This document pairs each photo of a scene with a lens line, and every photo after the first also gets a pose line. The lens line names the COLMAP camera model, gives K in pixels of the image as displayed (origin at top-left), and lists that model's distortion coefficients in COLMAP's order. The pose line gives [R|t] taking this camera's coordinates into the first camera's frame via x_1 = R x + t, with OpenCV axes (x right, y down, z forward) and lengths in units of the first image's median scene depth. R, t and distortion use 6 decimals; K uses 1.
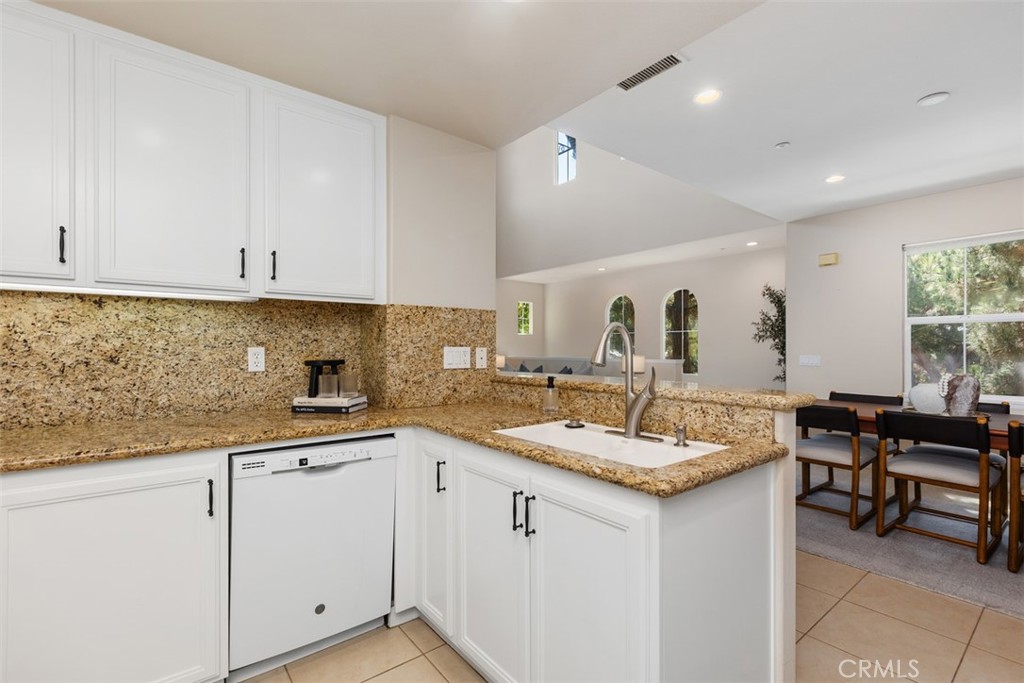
lens RADIAL K [[465.0, 0, 514.1], [0, 465.0, 345.1], [0, 0, 1]] dist [0.001748, 0.000073]
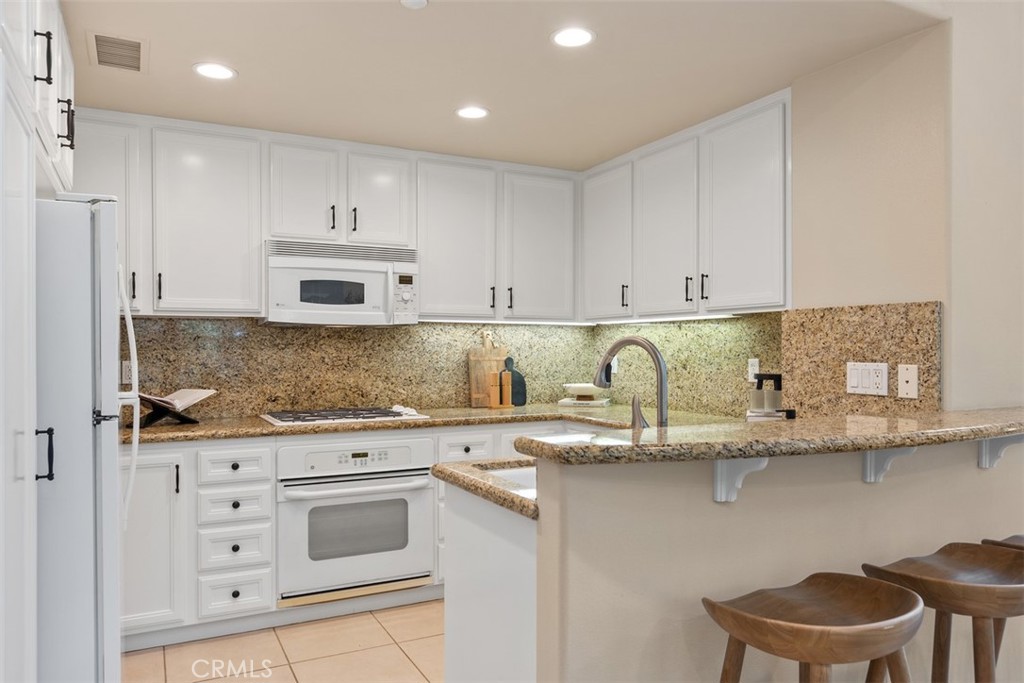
lens RADIAL K [[726.7, 0, 512.9], [0, 726.7, 344.9], [0, 0, 1]] dist [-0.003084, -0.000683]
pose [[-0.198635, -0.003165, -0.980068, 1.046171], [0.005194, 0.999977, -0.004283, -0.020455], [0.980060, -0.005942, -0.198614, 0.722833]]
